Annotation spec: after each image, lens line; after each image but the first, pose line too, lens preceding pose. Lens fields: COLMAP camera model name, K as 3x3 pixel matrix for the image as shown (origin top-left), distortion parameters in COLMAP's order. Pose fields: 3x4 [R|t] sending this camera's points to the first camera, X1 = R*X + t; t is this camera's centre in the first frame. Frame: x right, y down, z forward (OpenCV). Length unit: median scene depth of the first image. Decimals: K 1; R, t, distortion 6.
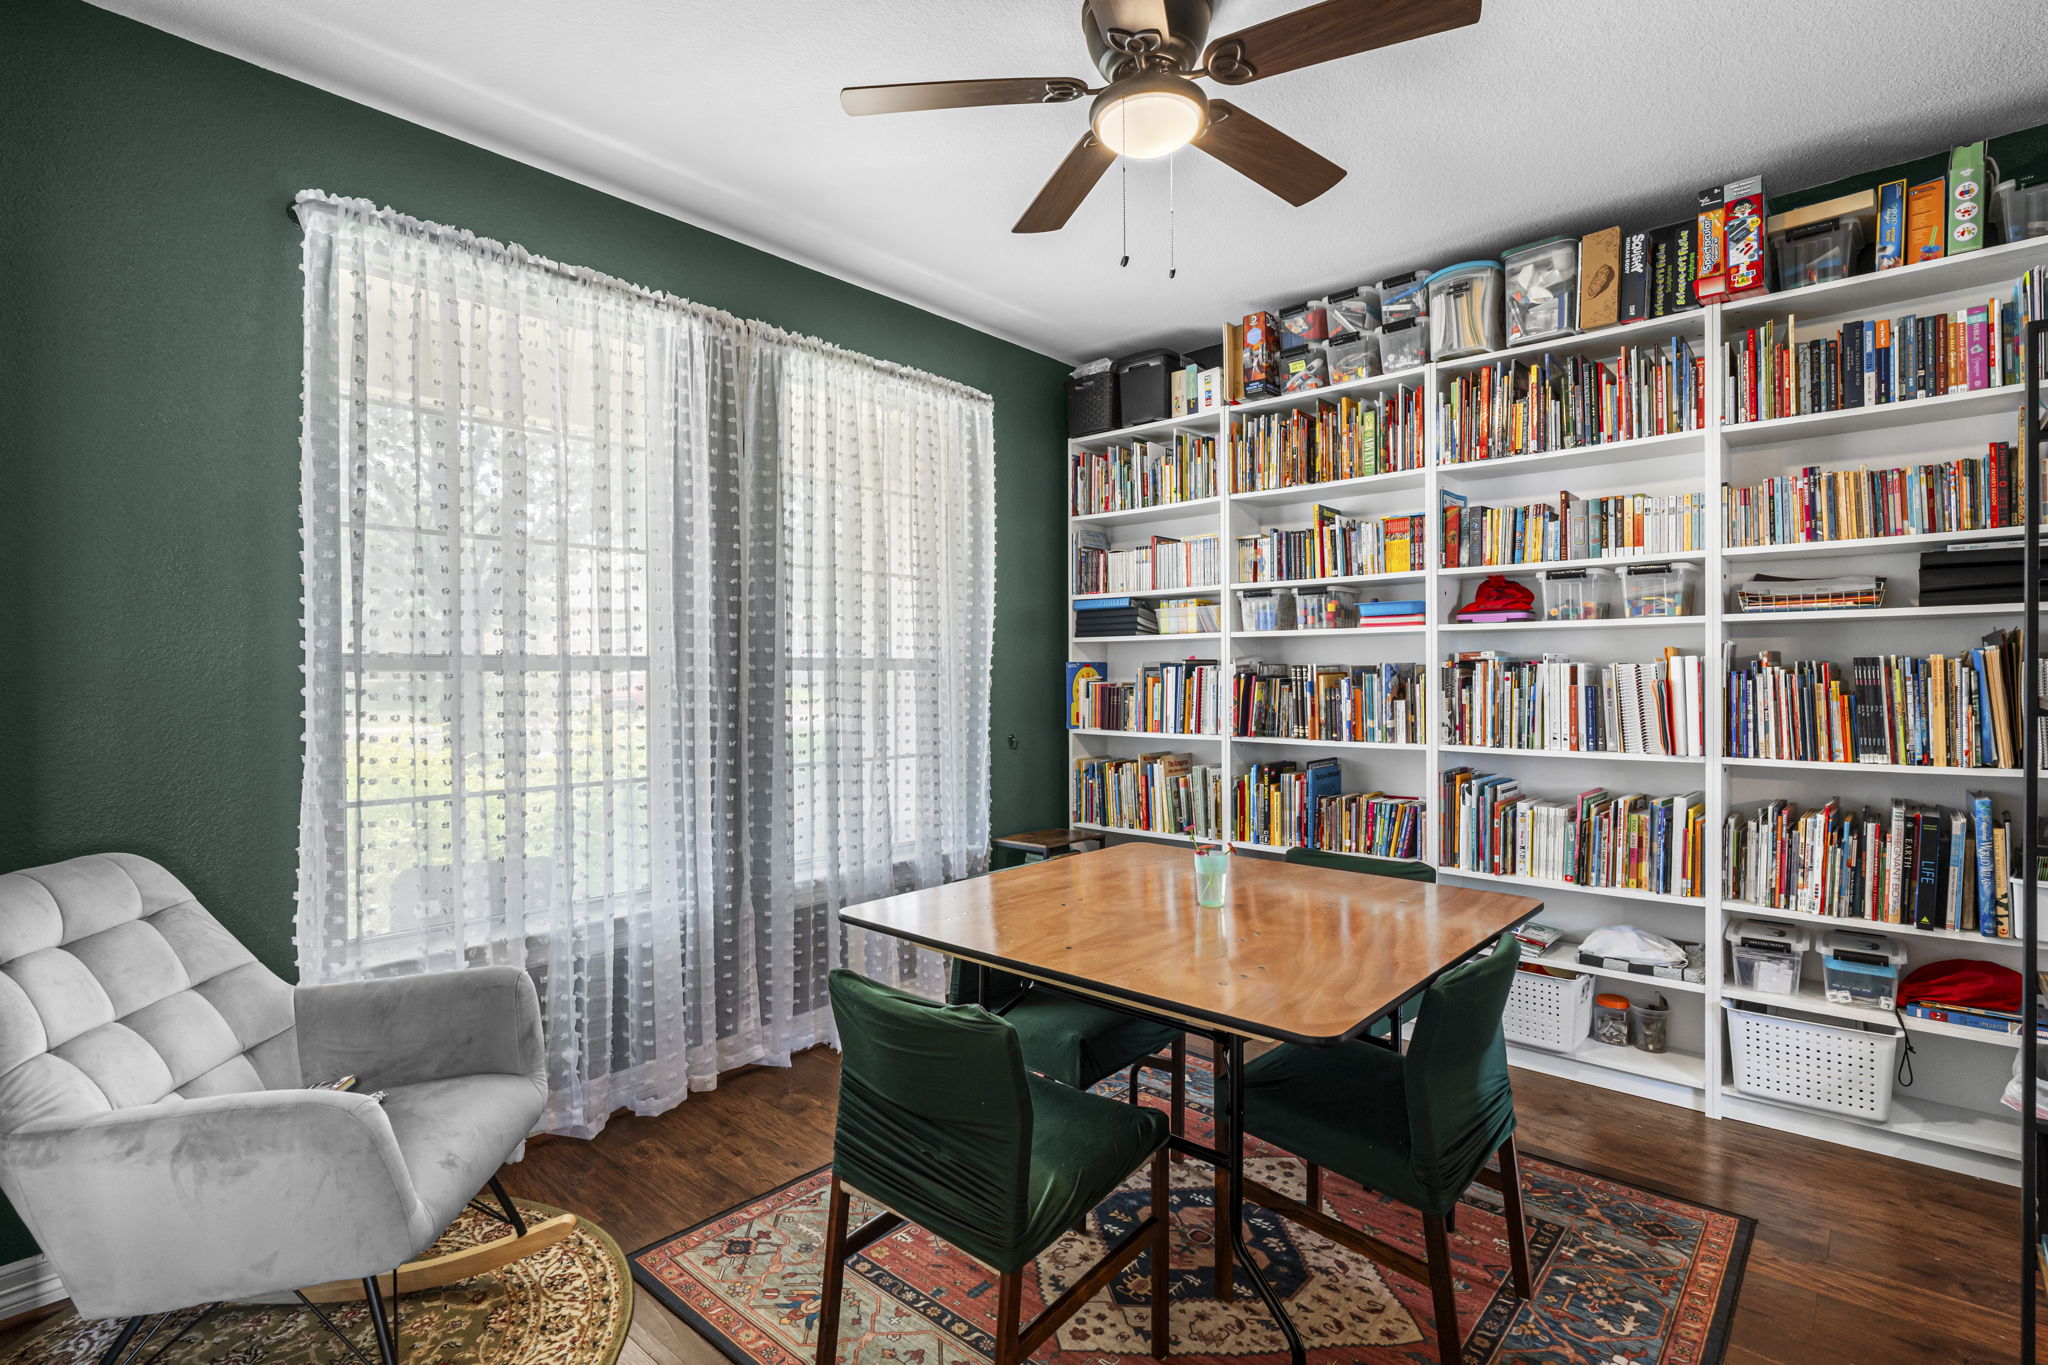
lens RADIAL K [[979.9, 0, 1018.4], [0, 979.9, 679.5], [0, 0, 1]] dist [-0.001391, 0.000515]
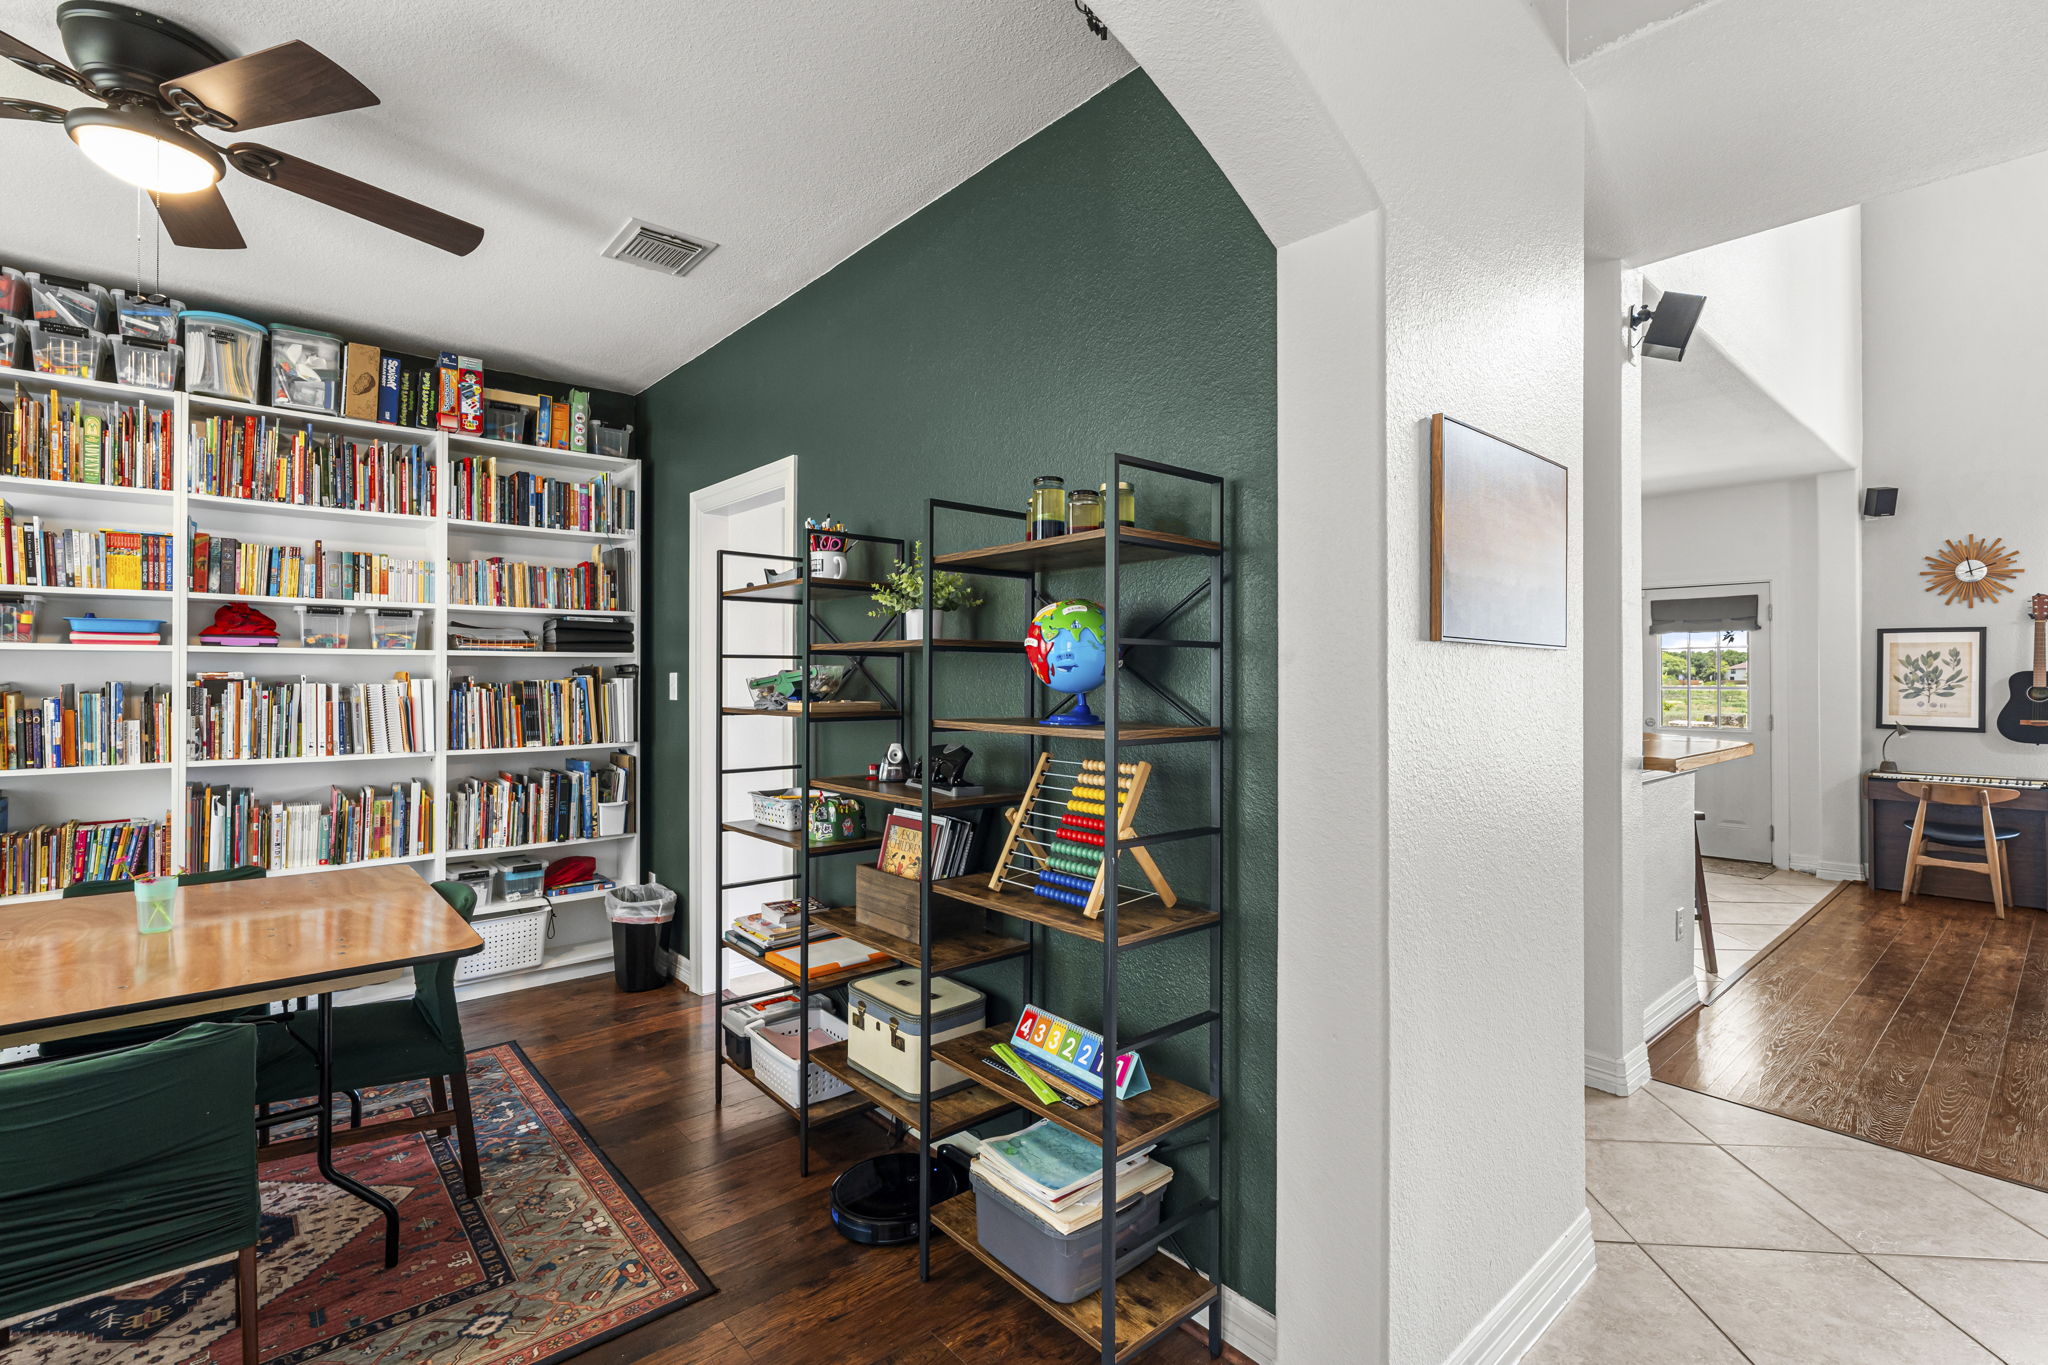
lens RADIAL K [[934.7, 0, 1026.8], [0, 934.7, 677.3], [0, 0, 1]] dist [-0.004150, 0.000692]
pose [[0.123565, 0.006024, 0.992318, -0.497245], [0.003628, 0.999972, -0.006523, -0.014468], [-0.992330, 0.004406, 0.123540, -0.002962]]
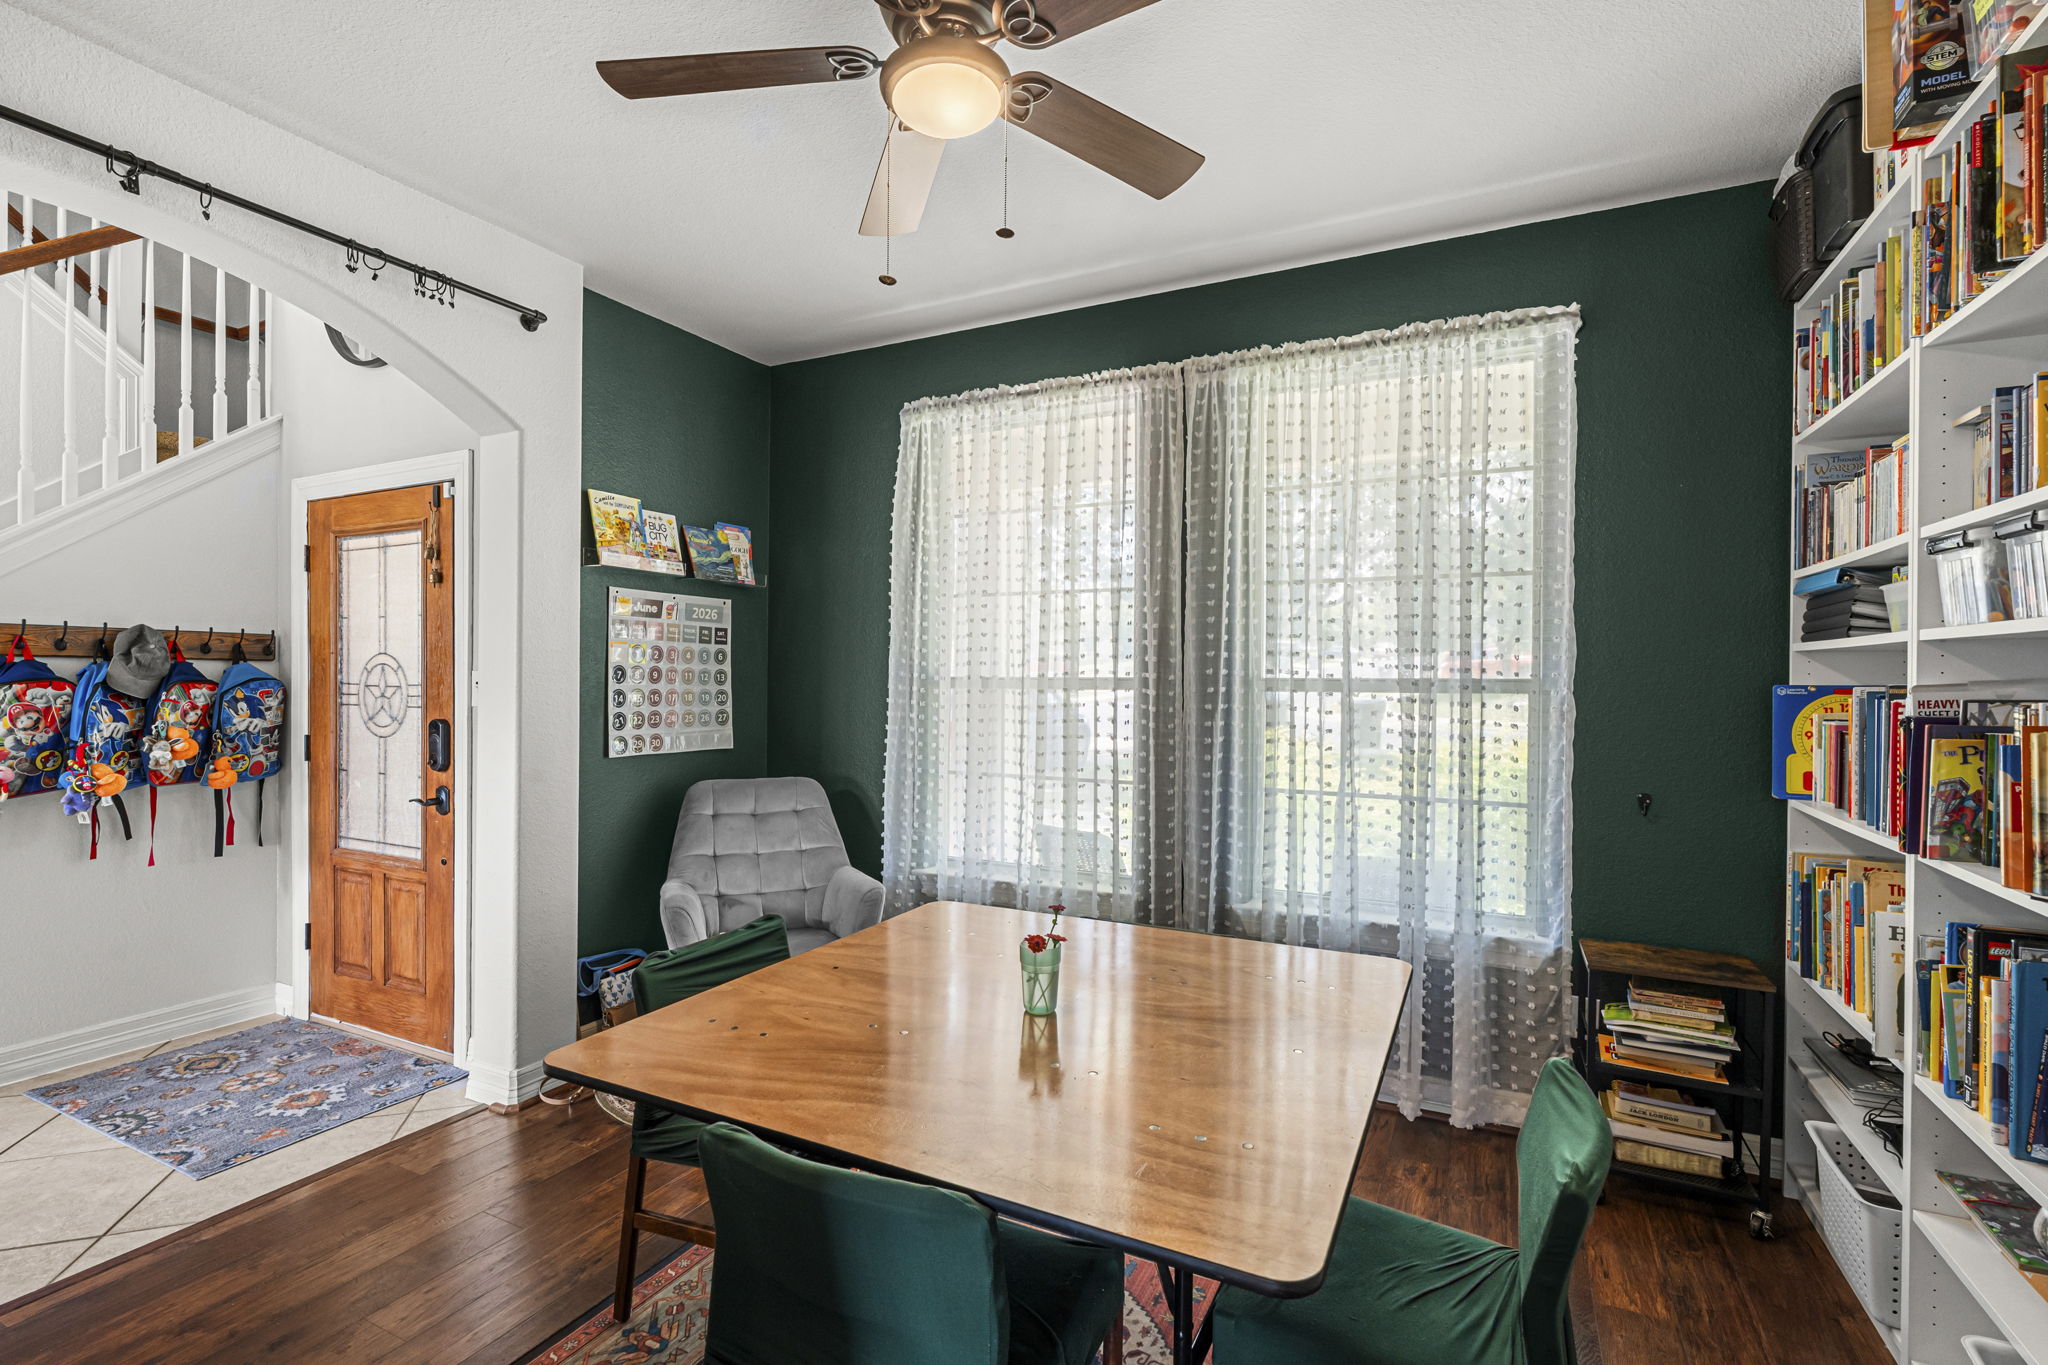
lens RADIAL K [[934.7, 0, 1018.0], [0, 934.7, 677.5], [0, 0, 1]] dist [-0.004150, 0.000692]
pose [[0.260702, 0.005970, -0.965401, 0.580833], [-0.013304, 0.999908, 0.002591, -0.022417], [0.965328, 0.012168, 0.260757, 0.504757]]
